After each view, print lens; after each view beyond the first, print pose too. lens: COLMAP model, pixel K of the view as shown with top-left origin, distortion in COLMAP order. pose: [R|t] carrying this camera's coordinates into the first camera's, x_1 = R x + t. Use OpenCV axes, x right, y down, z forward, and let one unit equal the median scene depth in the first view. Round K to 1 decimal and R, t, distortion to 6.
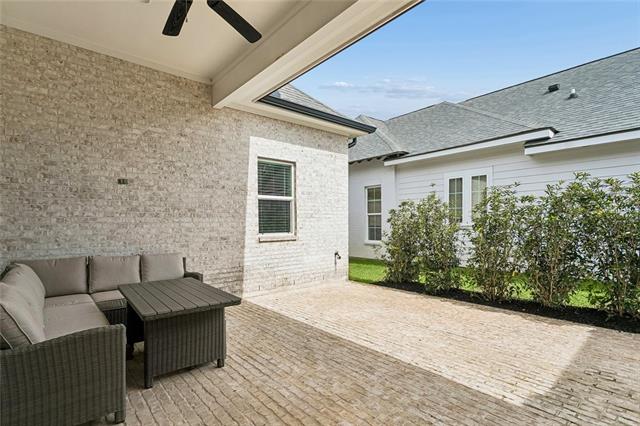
lens RADIAL K [[306.9, 0, 325.4], [0, 306.9, 225.4], [0, 0, 1]] dist [0.000254, 0.000401]
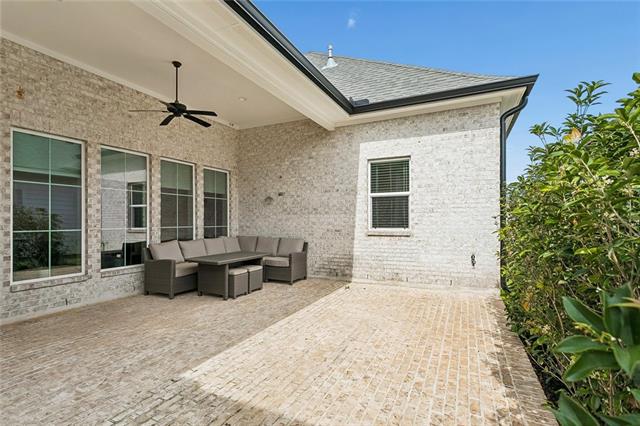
lens RADIAL K [[306.9, 0, 320.2], [0, 306.9, 214.6], [0, 0, 1]] dist [0.000254, 0.000401]
pose [[0.401776, -0.012112, -0.915658, 0.775276], [-0.006173, 0.999854, -0.015934, -0.003210], [0.915717, 0.012055, 0.401643, 0.408665]]
